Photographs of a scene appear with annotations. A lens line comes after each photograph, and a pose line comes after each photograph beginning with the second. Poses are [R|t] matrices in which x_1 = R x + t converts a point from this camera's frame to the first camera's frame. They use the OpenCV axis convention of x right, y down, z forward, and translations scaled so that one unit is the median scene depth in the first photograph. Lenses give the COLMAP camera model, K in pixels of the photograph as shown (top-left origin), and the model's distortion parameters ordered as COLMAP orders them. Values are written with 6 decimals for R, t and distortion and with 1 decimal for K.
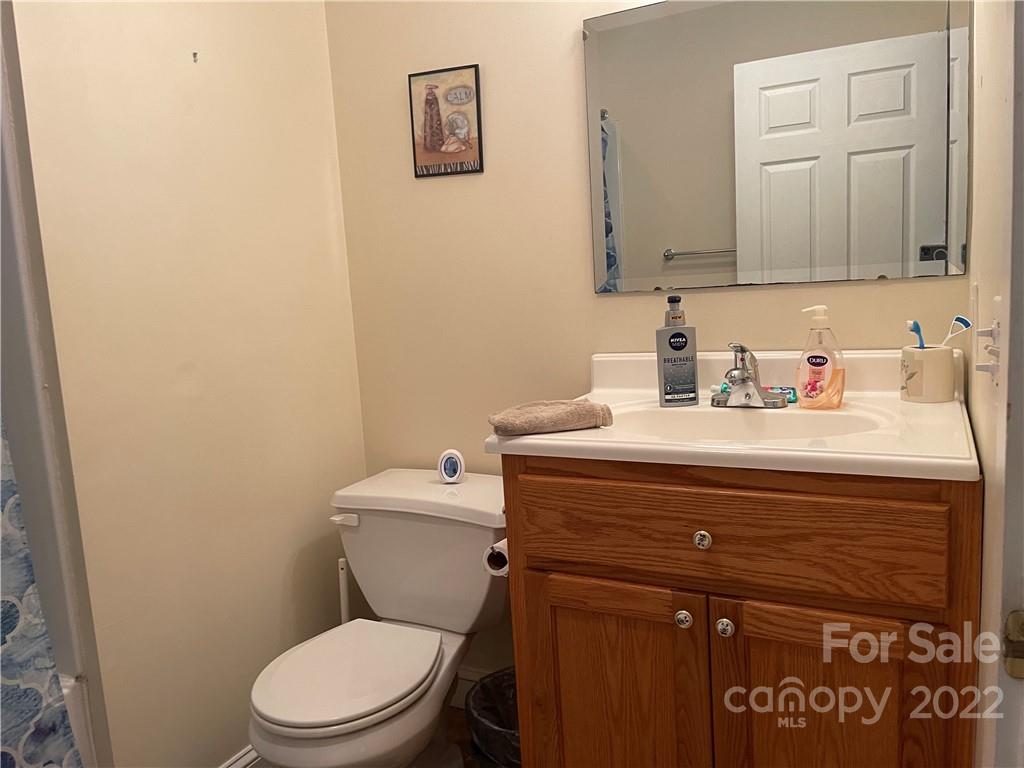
lens RADIAL K [[773.2, 0, 514.4], [0, 773.2, 382.2], [0, 0, 1]] dist [0.067846, -0.091502]
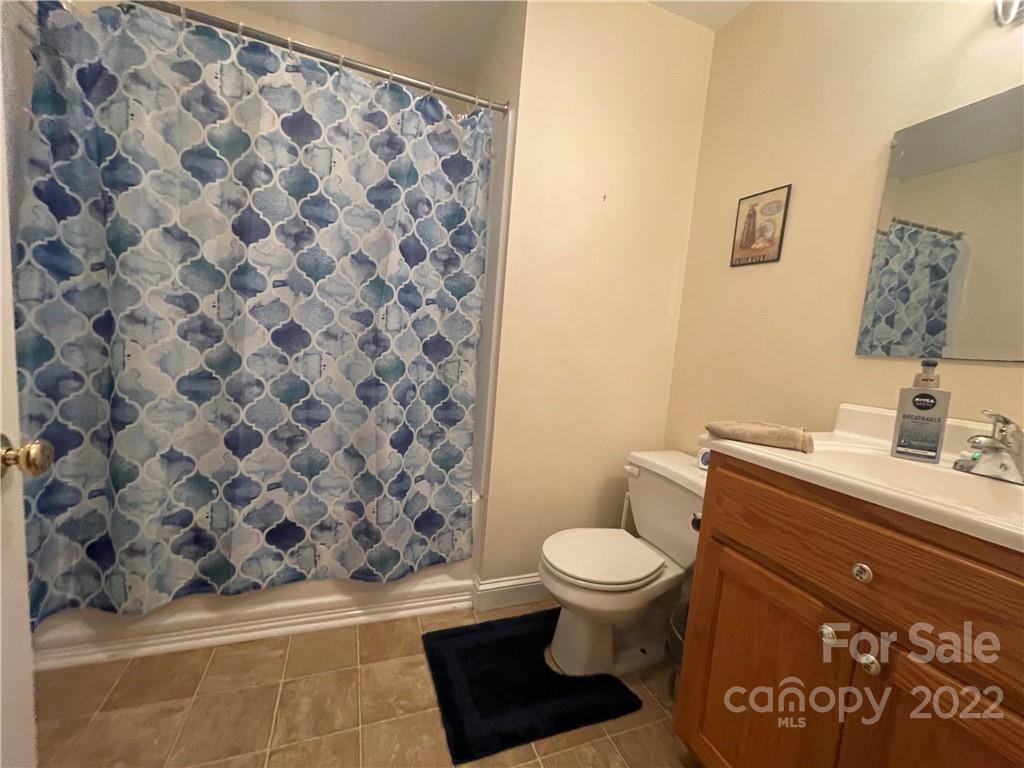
lens RADIAL K [[409.4, 0, 512.6], [0, 409.4, 388.4], [0, 0, 1]] dist [0.001526, 0.000197]
pose [[0.734727, 0.189701, -0.651299, 0.161913], [-0.211100, 0.976370, 0.046242, 0.025423], [0.644681, 0.103514, 0.757411, 0.192052]]
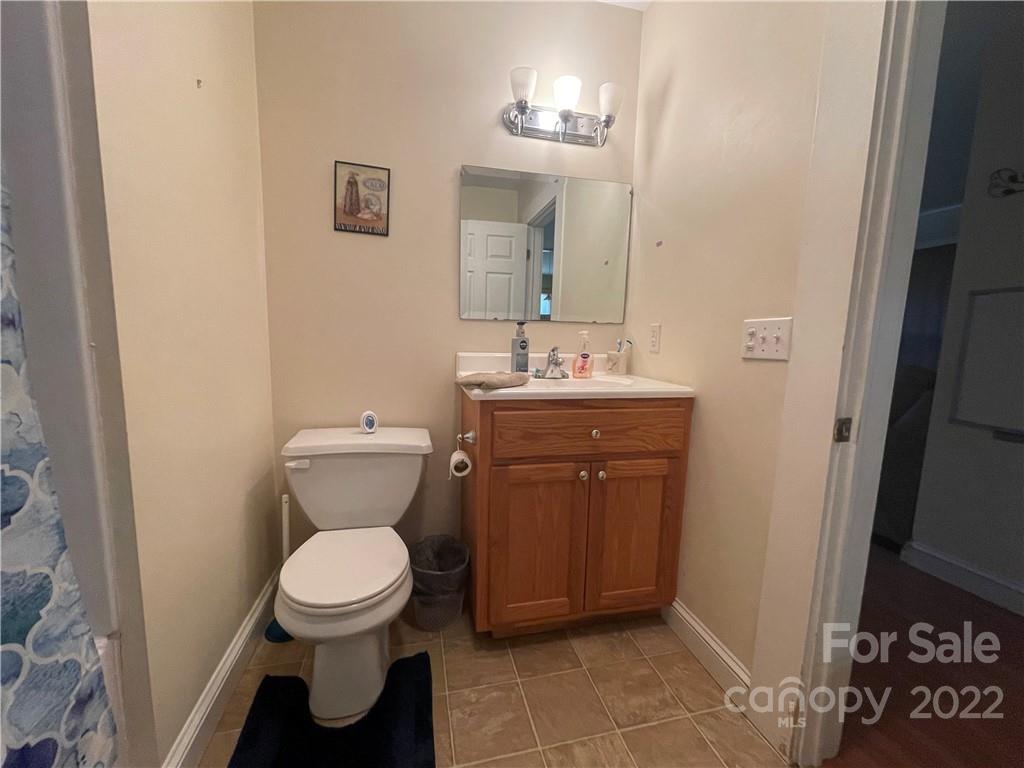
lens RADIAL K [[414.8, 0, 507.2], [0, 414.8, 388.4], [0, 0, 1]] dist [0.001685, 0.000211]
pose [[0.761348, -0.003674, 0.648333, -0.505638], [0.016071, 0.999784, -0.013207, 0.071152], [-0.648144, 0.020475, 0.761242, 0.243539]]
